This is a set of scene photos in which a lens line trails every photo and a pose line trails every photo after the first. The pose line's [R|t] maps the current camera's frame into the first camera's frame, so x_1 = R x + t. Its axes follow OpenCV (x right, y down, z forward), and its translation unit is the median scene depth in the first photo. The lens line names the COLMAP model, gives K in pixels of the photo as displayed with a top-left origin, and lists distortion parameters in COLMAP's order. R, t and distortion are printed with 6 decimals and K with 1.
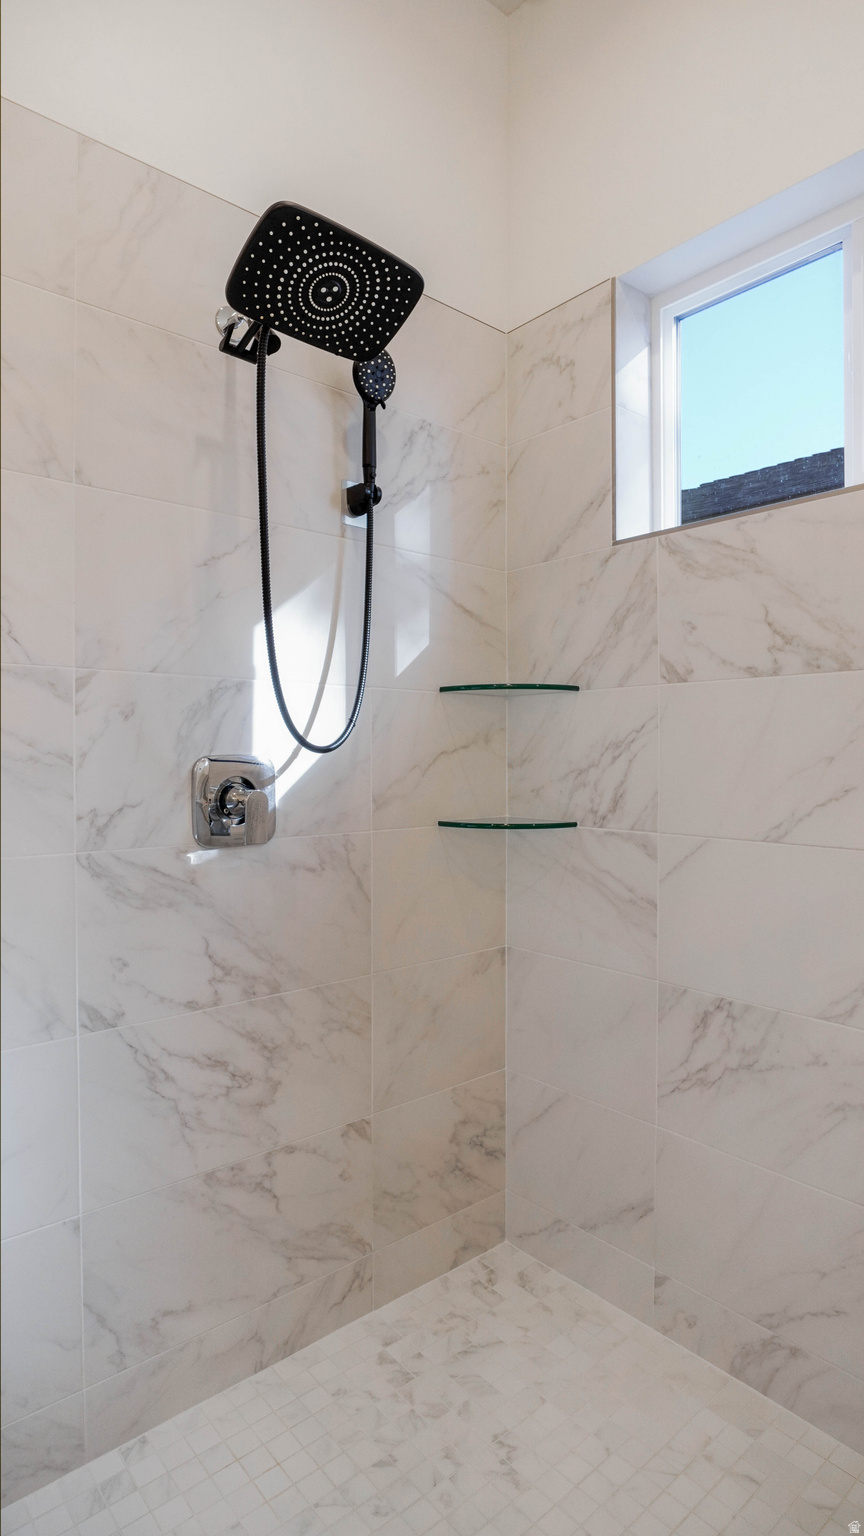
lens RADIAL K [[830.5, 0, 432.0], [0, 830.5, 764.9], [0, 0, 1]] dist [-0.035645, 0.003585]
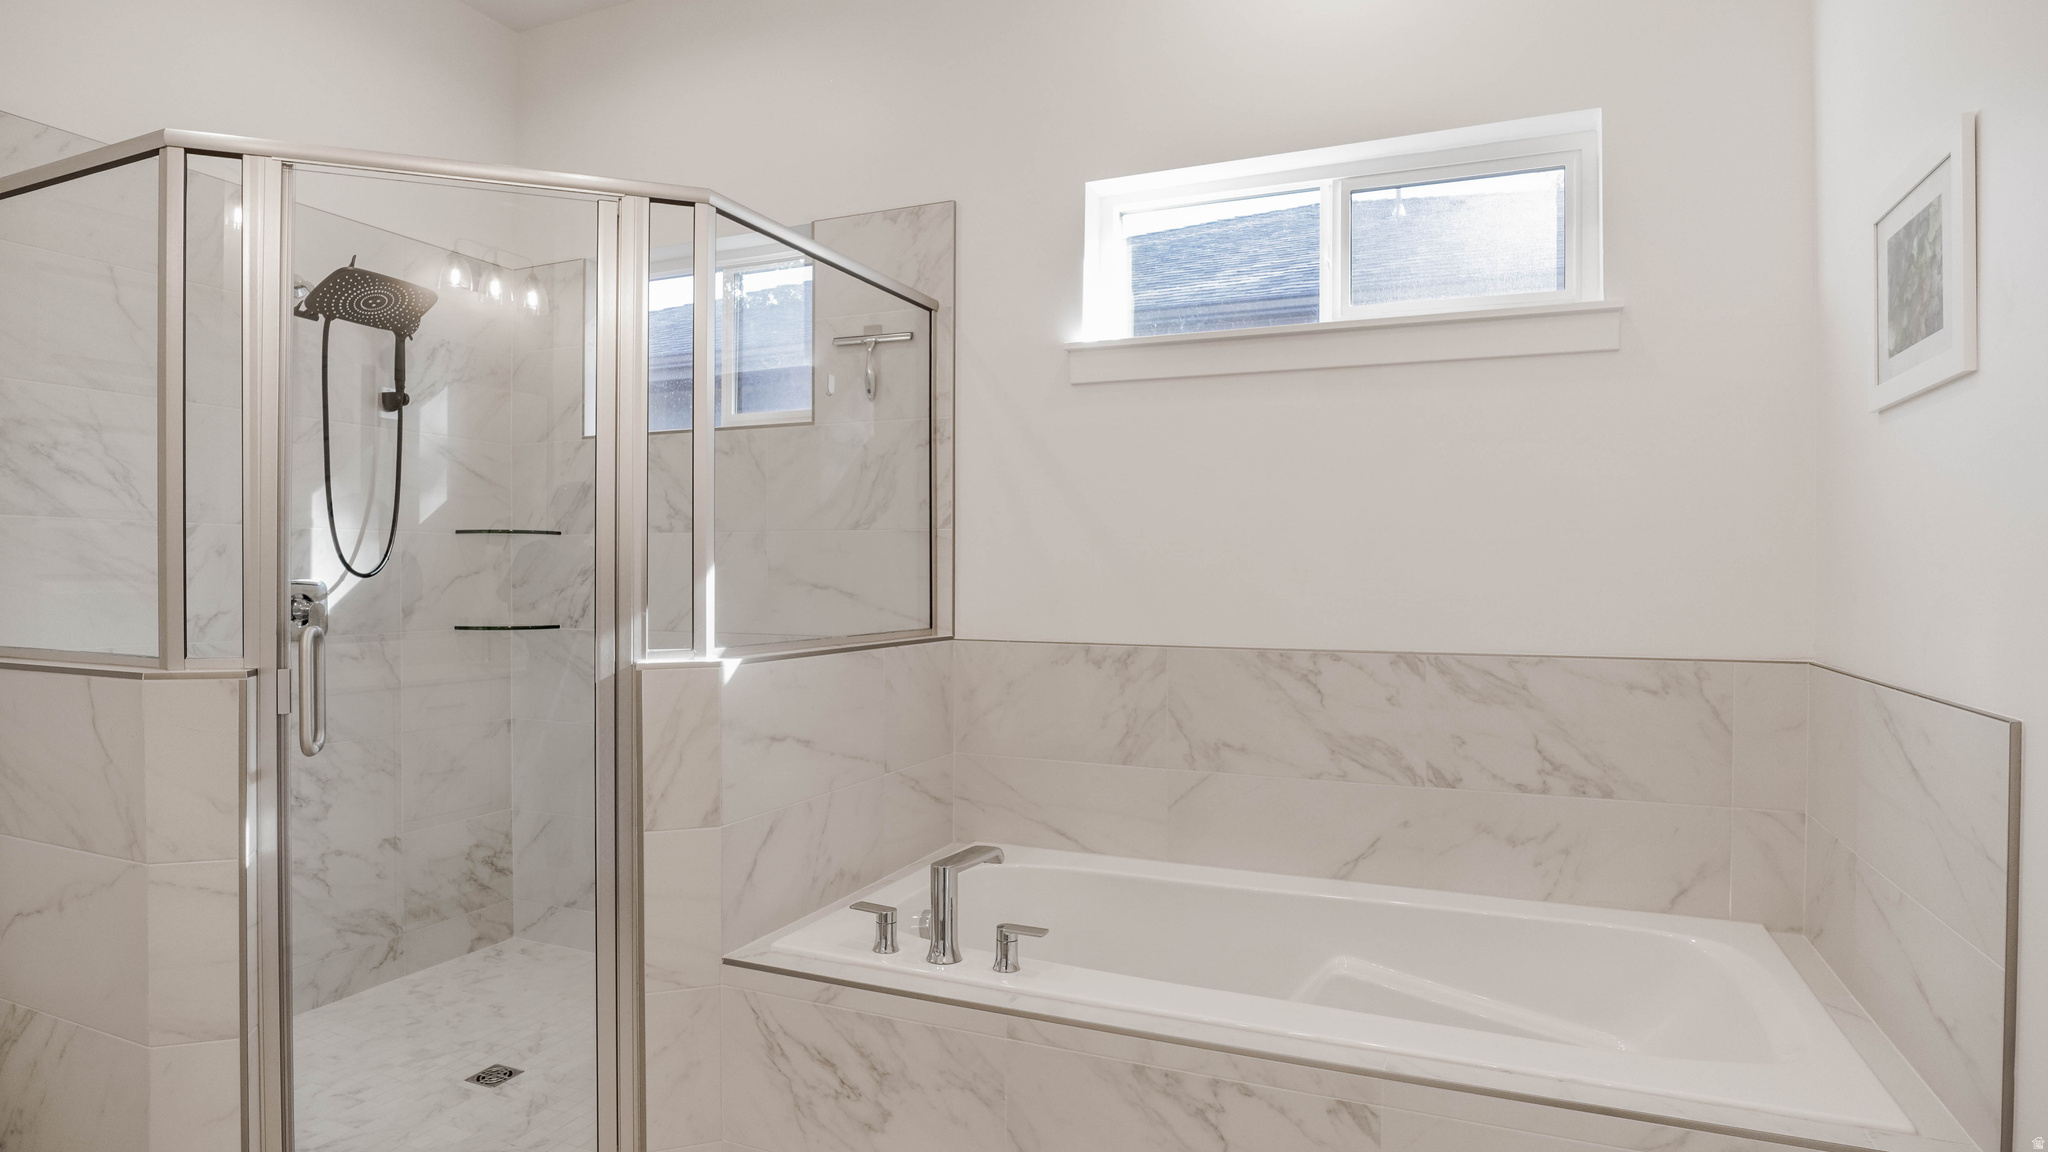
lens RADIAL K [[1107.3, 0, 1024.4], [0, 1107.3, 585.9], [0, 0, 1]] dist [-0.035645, 0.003585]
pose [[0.901598, -0.001095, 0.432574, 0.079421], [0.003468, 0.999983, -0.004695, 0.012737], [-0.432561, 0.005733, 0.901586, -1.167818]]
